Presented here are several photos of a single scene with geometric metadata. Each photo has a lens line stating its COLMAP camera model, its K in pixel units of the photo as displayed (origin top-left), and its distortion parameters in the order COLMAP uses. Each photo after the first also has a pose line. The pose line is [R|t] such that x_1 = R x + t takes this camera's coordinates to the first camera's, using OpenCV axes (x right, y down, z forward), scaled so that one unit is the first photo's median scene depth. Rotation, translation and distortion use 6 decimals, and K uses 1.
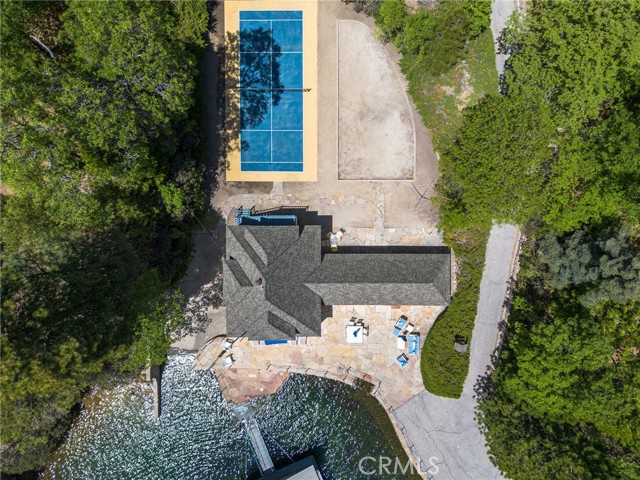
lens RADIAL K [[445.9, 0, 320.0], [0, 445.9, 240.0], [0, 0, 1]] dist [-0.001354, -0.001245]
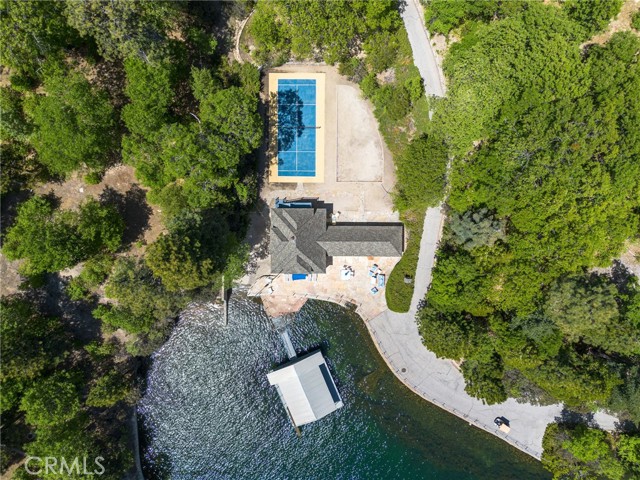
lens RADIAL K [[445.9, 0, 320.0], [0, 445.9, 240.0], [0, 0, 1]] dist [-0.001354, -0.001245]
pose [[0.999970, 0.007616, -0.001206, -0.018027], [-0.007609, 0.999956, 0.005568, 0.073196], [0.001249, -0.005558, 0.999984, -0.664685]]
